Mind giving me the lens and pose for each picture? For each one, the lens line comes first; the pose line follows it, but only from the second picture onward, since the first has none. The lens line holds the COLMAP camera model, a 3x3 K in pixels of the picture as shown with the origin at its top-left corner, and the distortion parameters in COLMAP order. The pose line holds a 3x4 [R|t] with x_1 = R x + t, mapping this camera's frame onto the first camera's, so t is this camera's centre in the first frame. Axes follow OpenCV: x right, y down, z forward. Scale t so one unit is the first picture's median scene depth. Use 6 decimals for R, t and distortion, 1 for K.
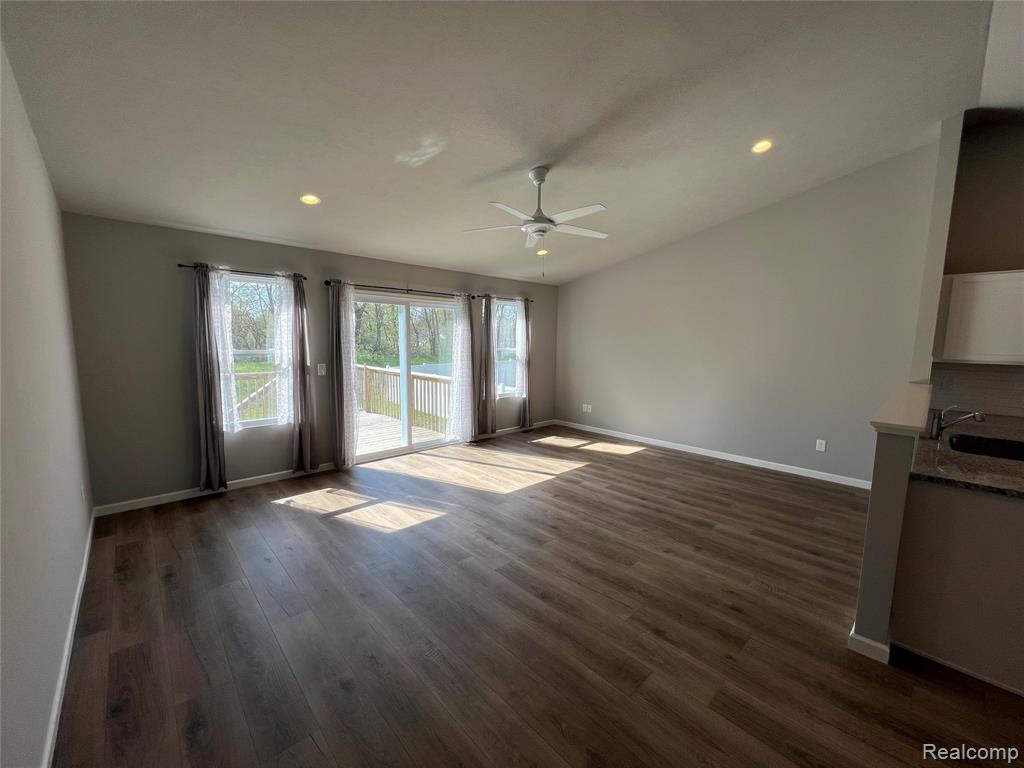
lens RADIAL K [[409.7, 0, 512.0], [0, 409.7, 384.0], [0, 0, 1]] dist [0.000431, -0.000058]
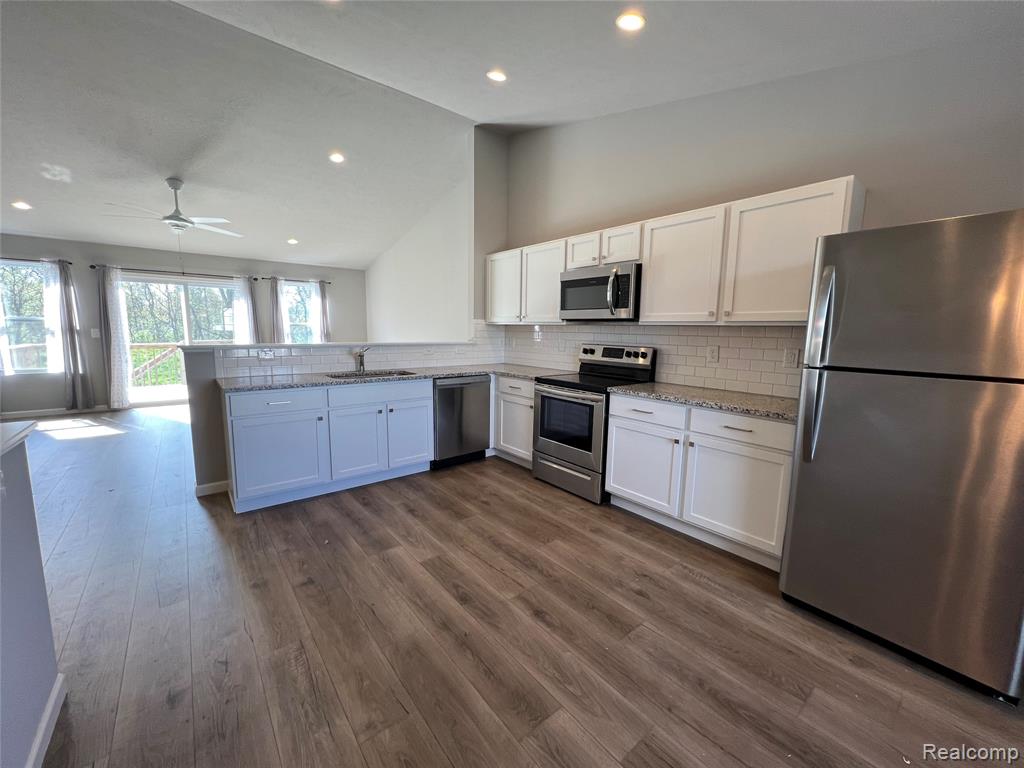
lens RADIAL K [[409.7, 0, 512.0], [0, 409.7, 384.0], [0, 0, 1]] dist [0.000431, -0.000058]
pose [[0.997355, 0.014923, -0.071135, 0.410210], [-0.012914, 0.999507, 0.028619, -0.002251], [0.071527, -0.027624, 0.997056, 0.502616]]
